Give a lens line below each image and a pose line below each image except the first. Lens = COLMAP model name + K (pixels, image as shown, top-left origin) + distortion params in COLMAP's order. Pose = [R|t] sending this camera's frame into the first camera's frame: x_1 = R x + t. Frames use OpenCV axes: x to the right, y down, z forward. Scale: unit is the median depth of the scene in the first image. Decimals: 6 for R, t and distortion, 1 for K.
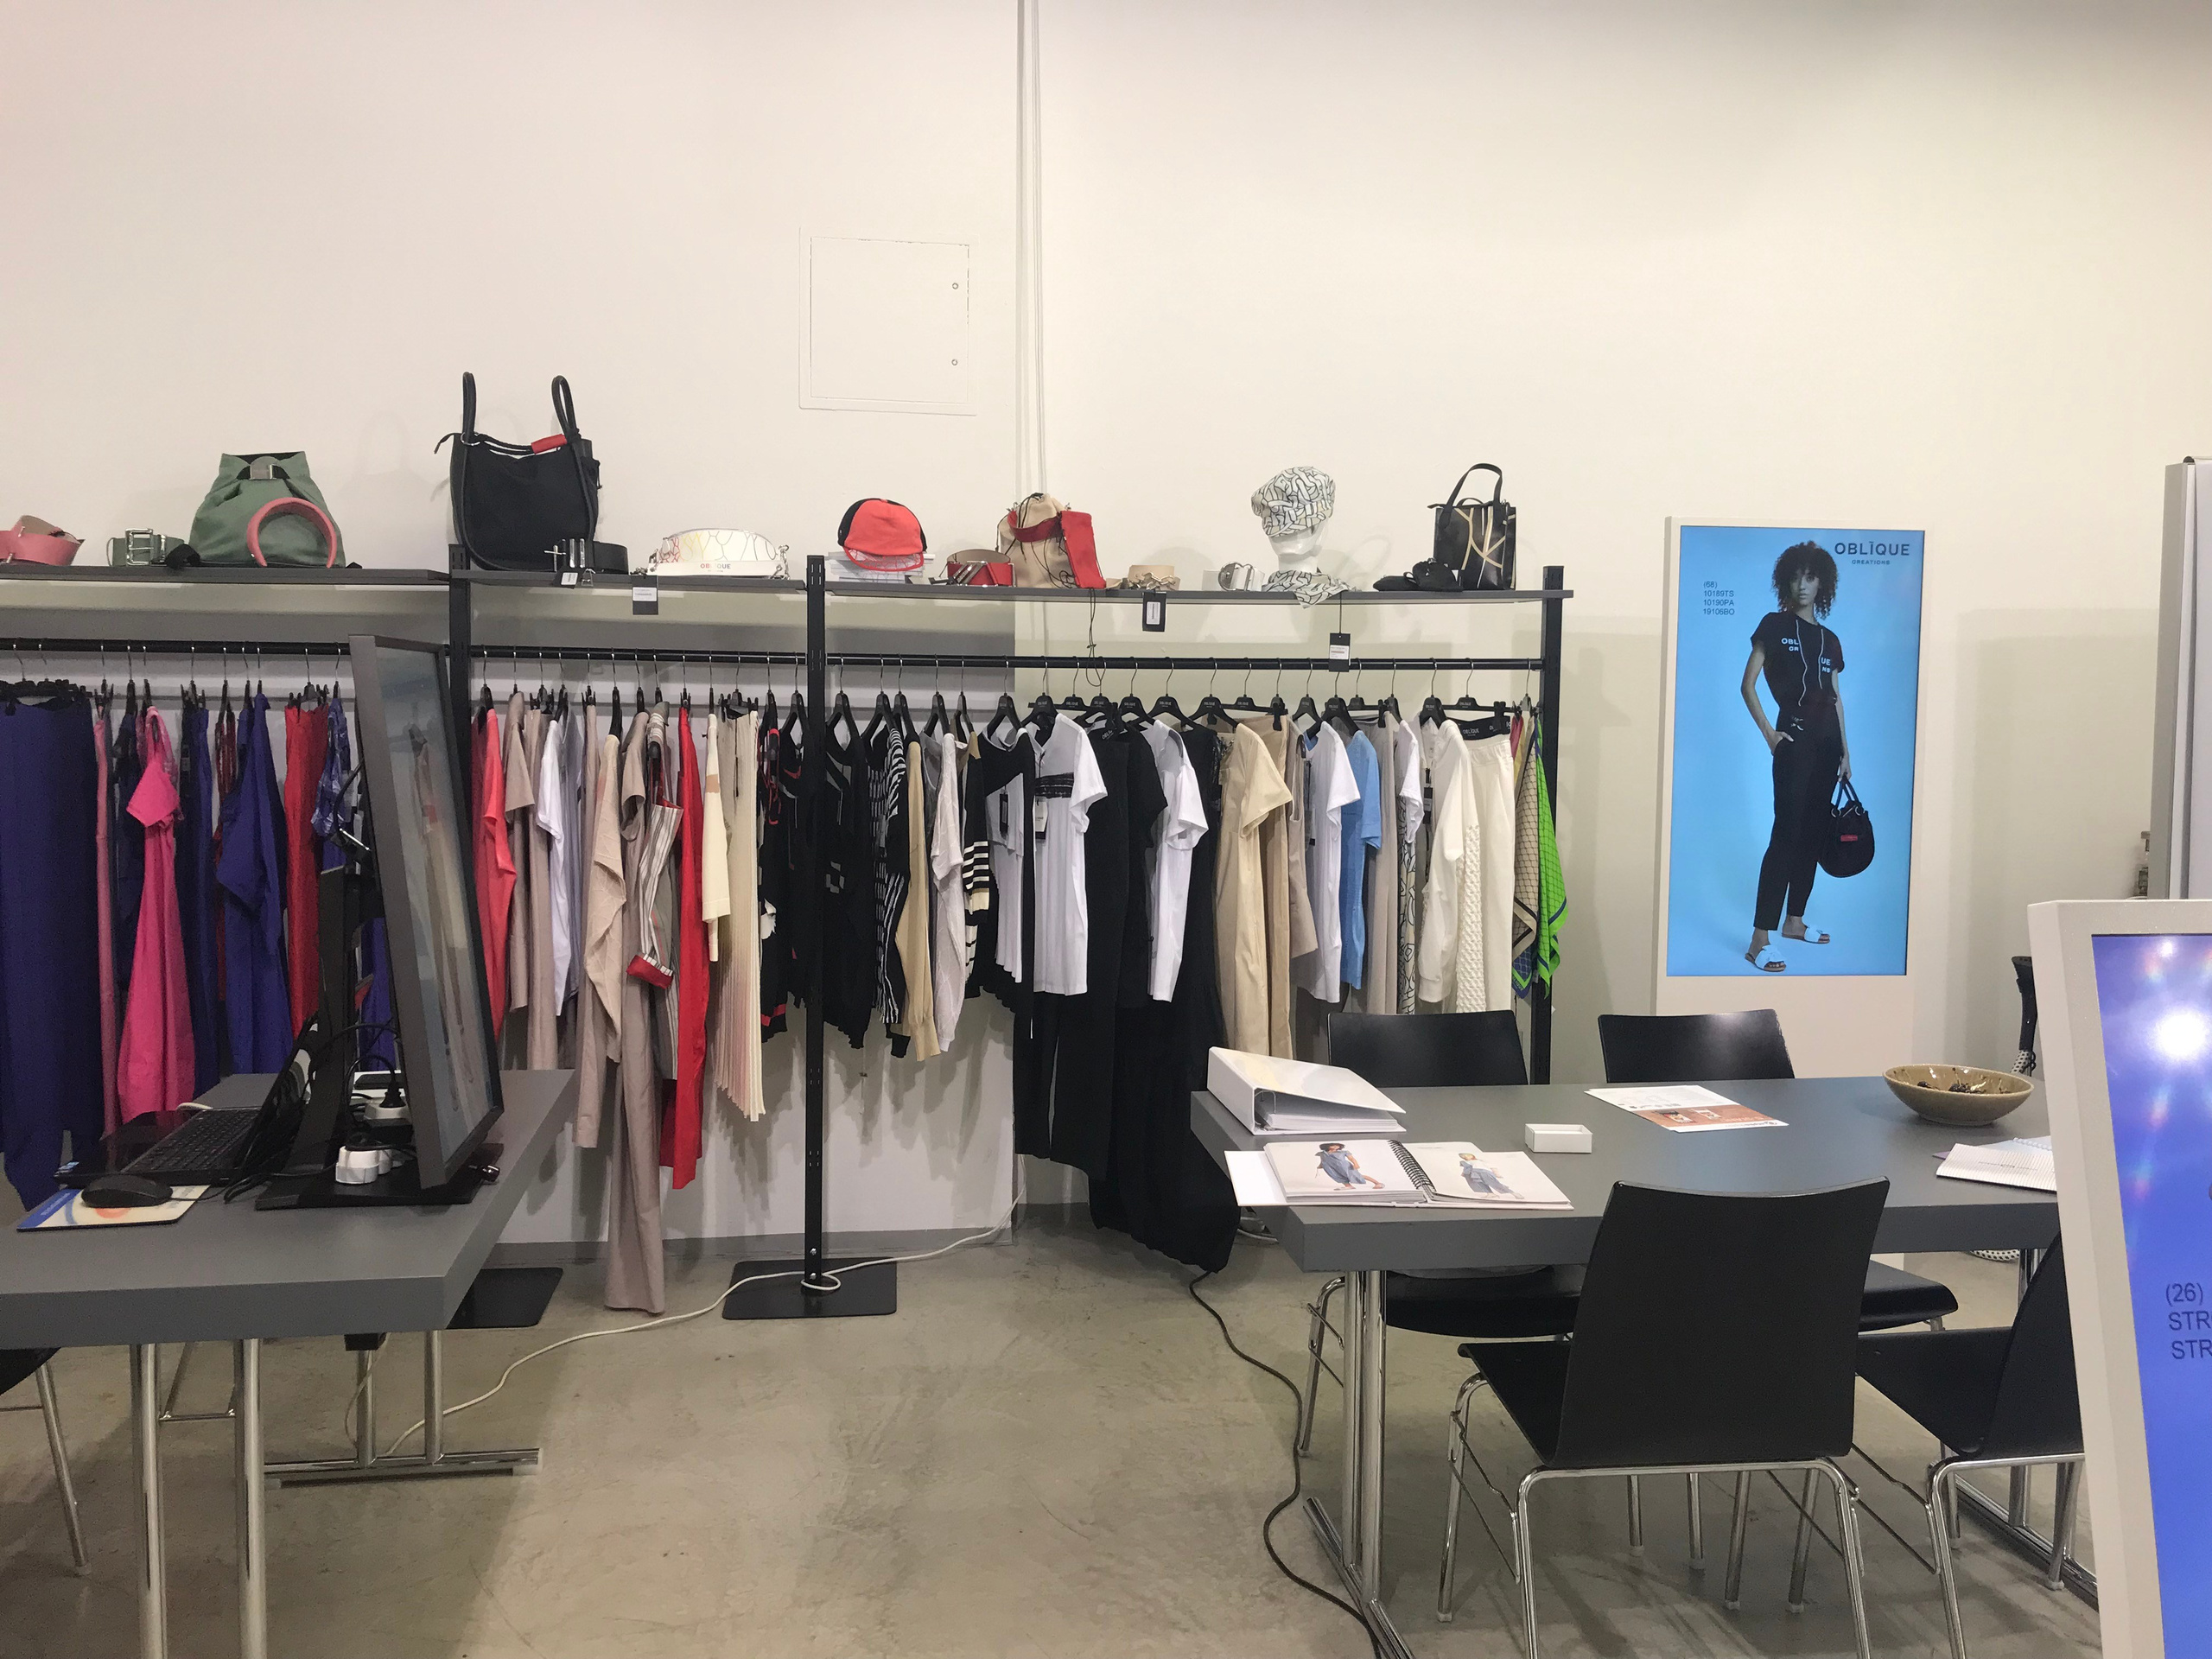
lens RADIAL K [[1804.7, 0, 1103.1], [0, 1804.7, 819.0], [0, 0, 1]] dist [0.044187, -0.061457]
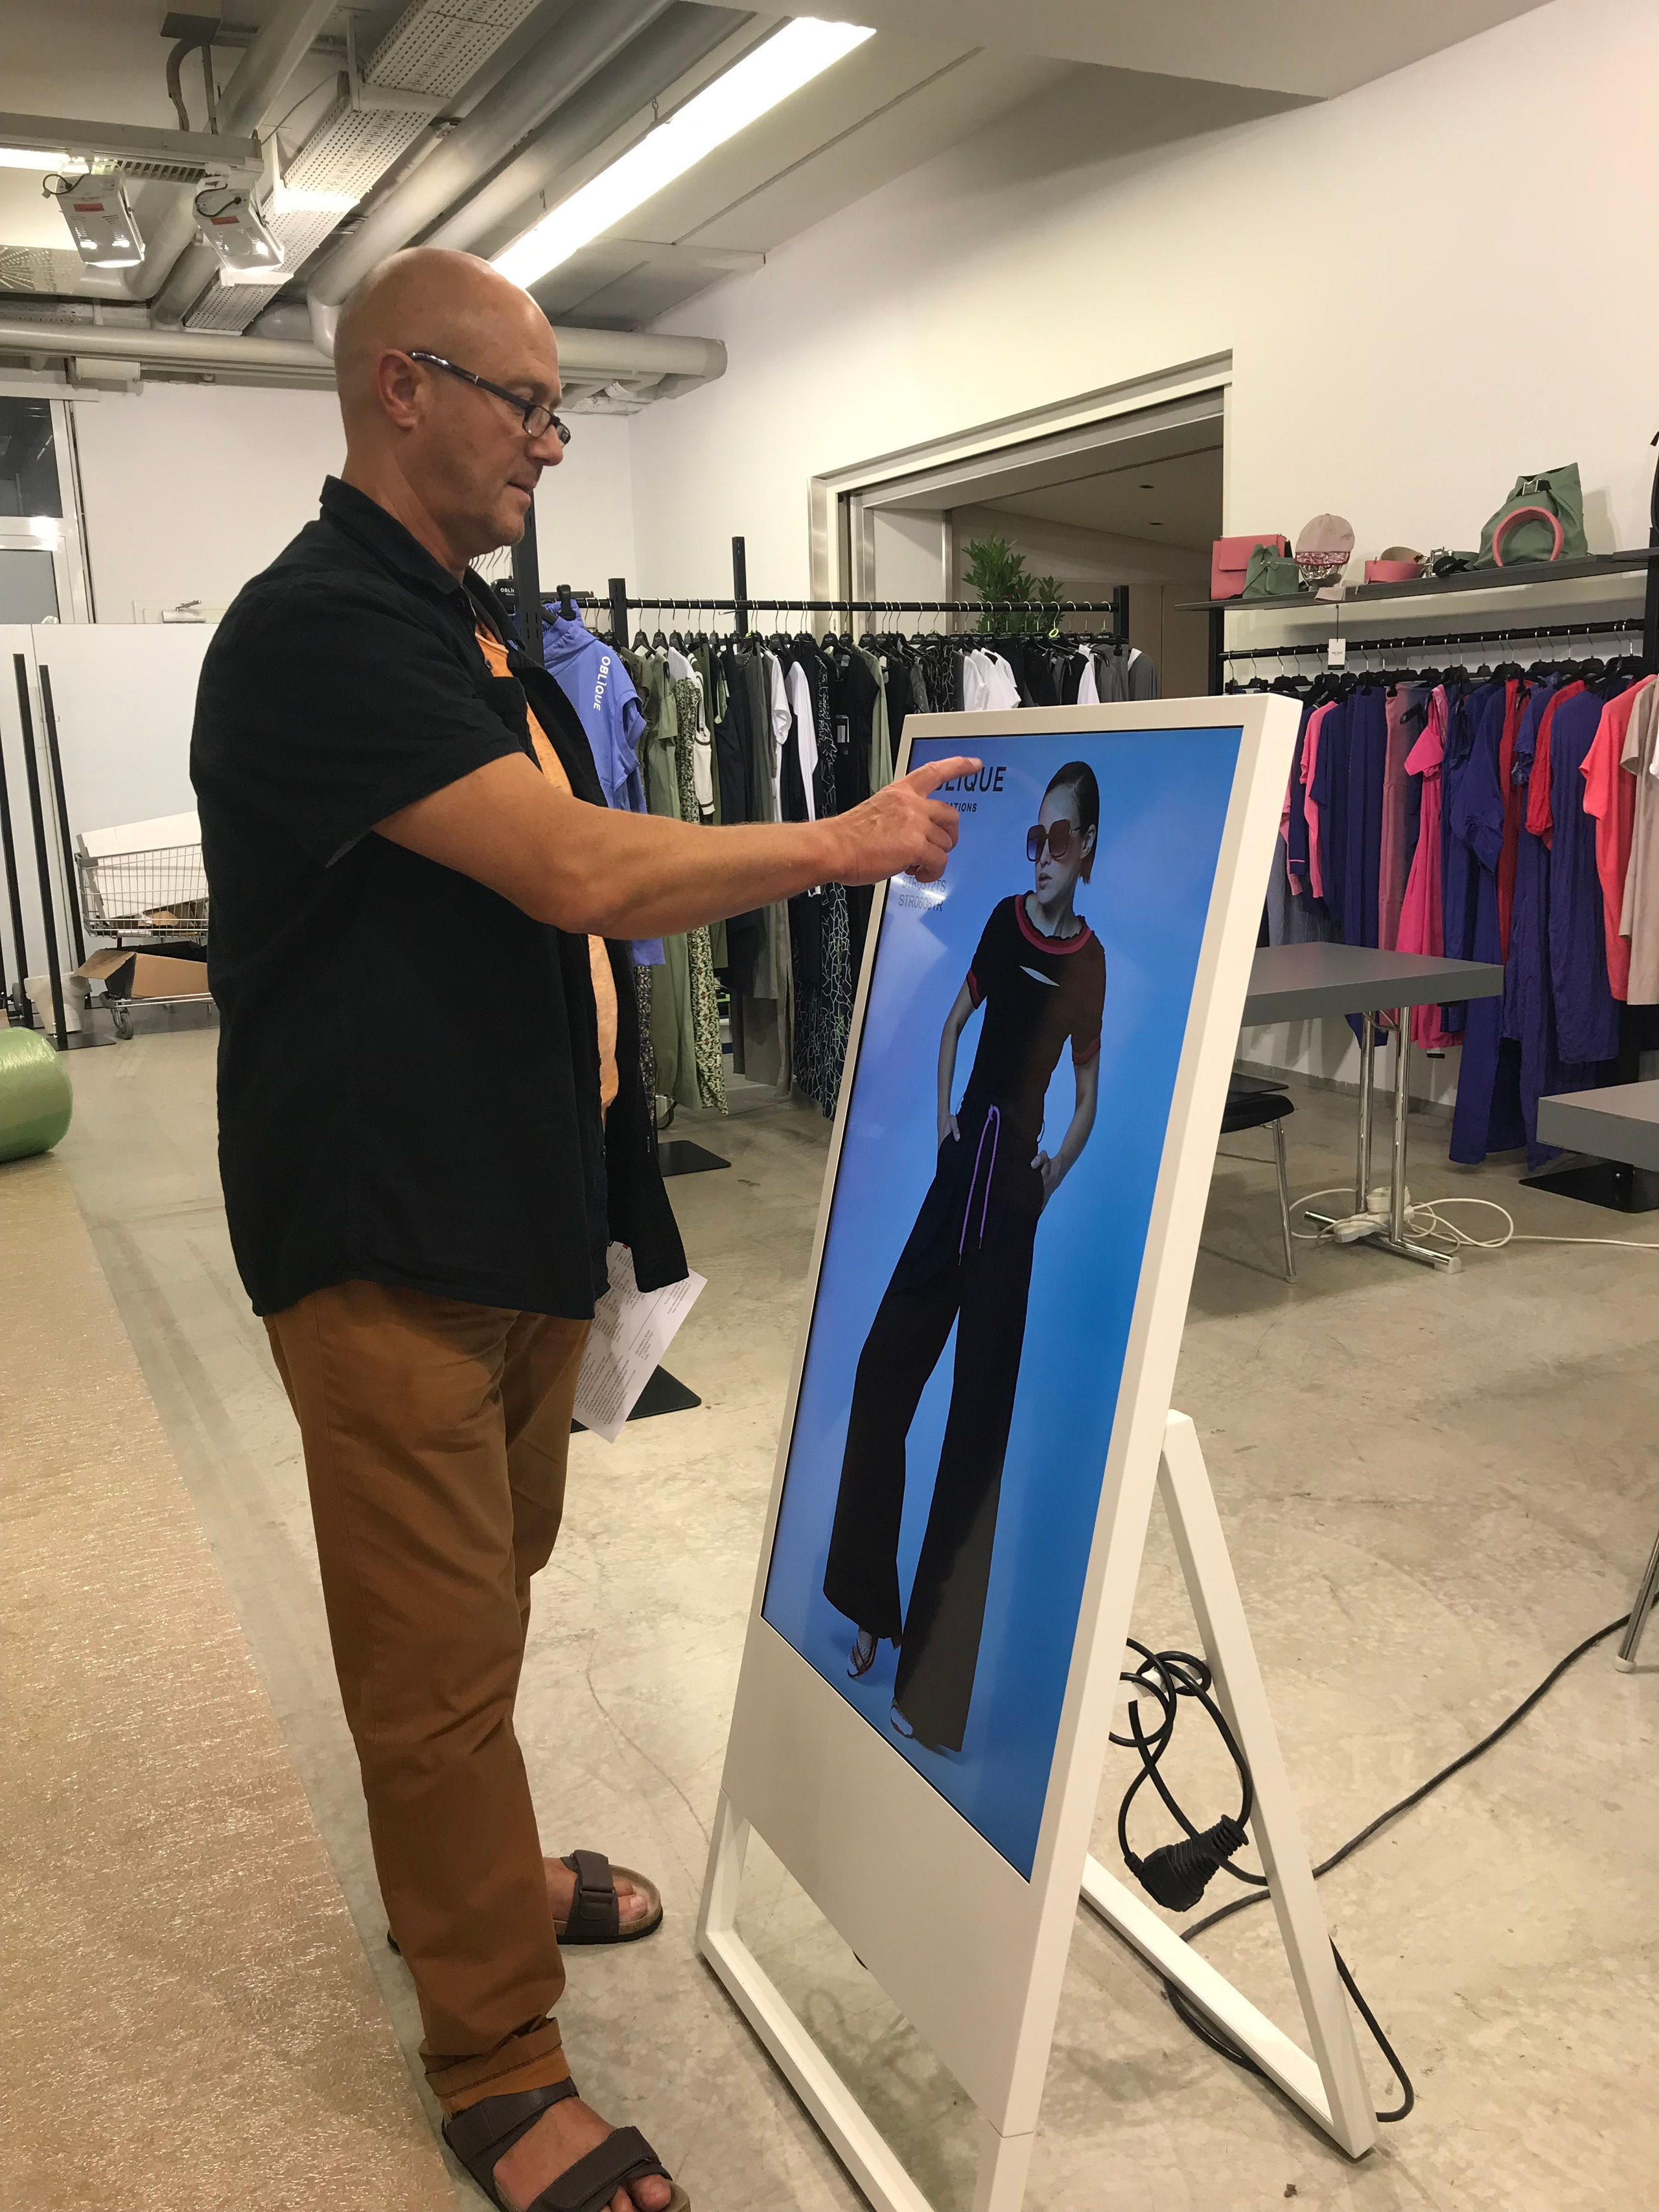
lens RADIAL K [[1804.6, 0, 858.2], [0, 1804.6, 1100.3], [0, 0, 1]] dist [0.044187, -0.061457]
pose [[0.338960, 0.165981, -0.926043, 0.573246], [-0.037988, 0.985926, 0.162809, 0.035243], [0.940034, -0.020007, 0.340495, 0.132876]]
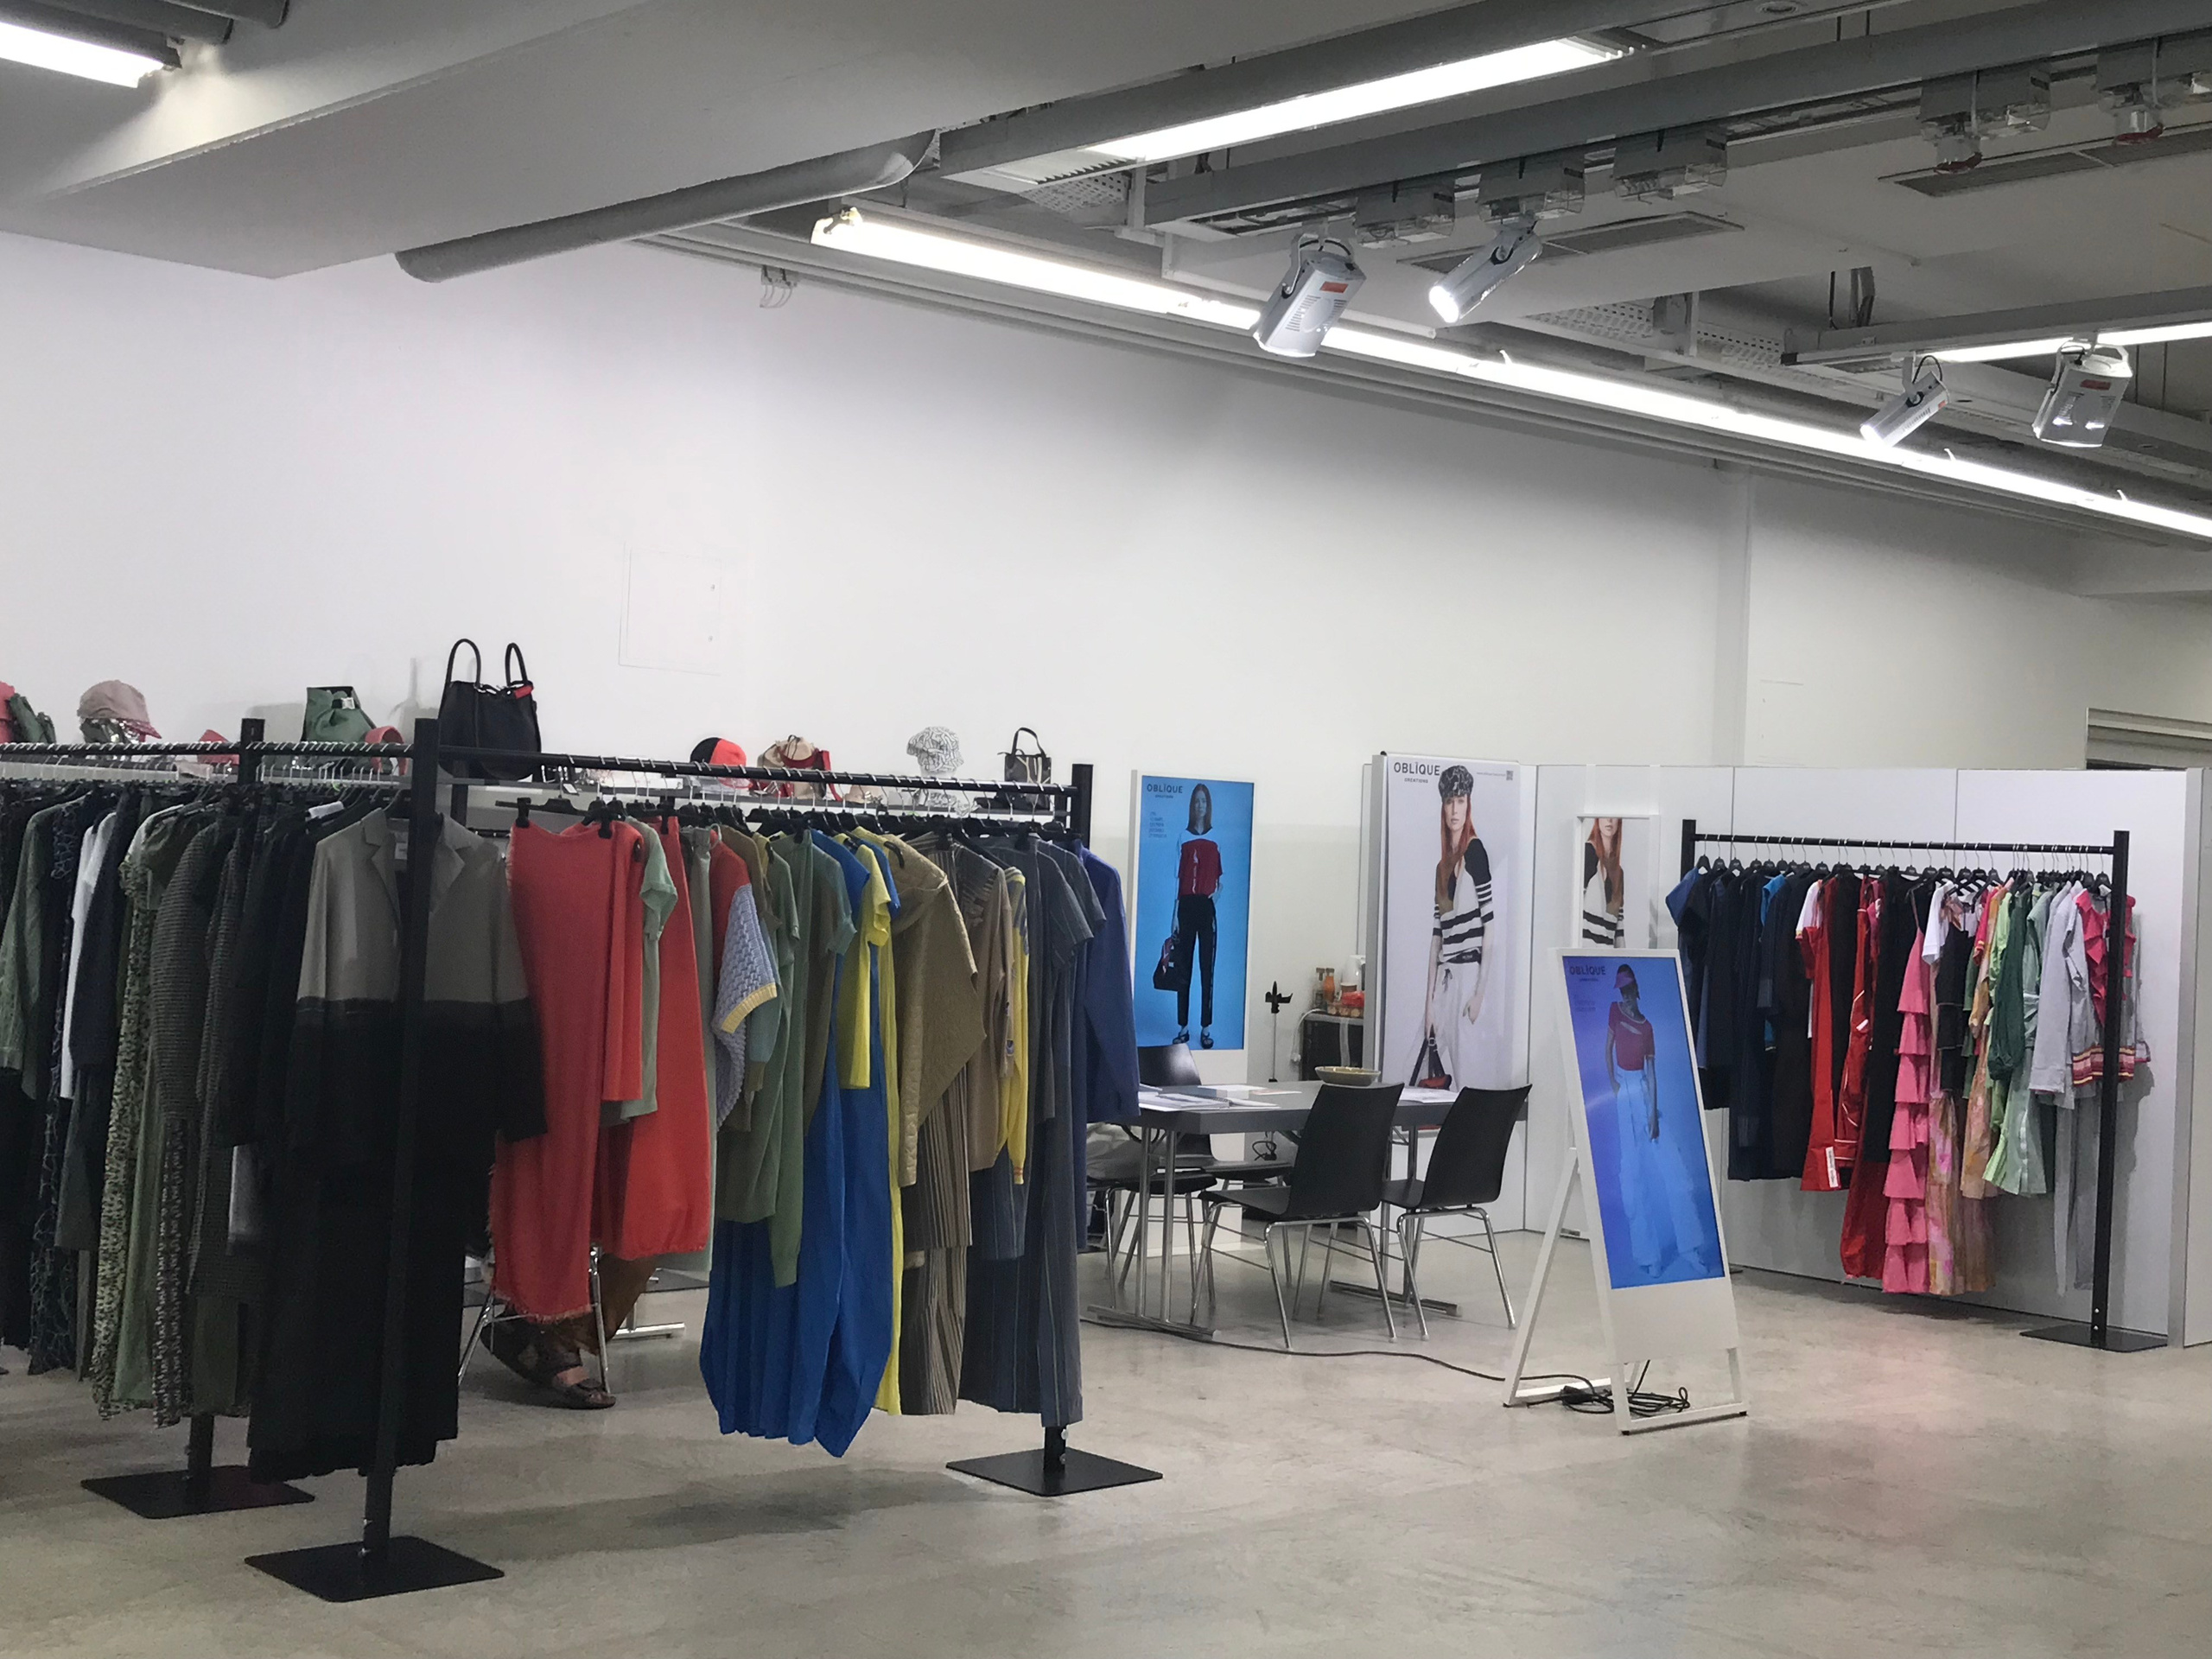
lens RADIAL K [[2873.2, 0, 1060.5], [0, 2873.2, 834.9], [0, 0, 1]] dist [0.052852, 0.000000]
pose [[0.831883, 0.027934, 0.554248, -1.195119], [0.007807, 0.998044, -0.062018, 0.053901], [-0.554897, 0.055919, 0.830038, -1.129218]]
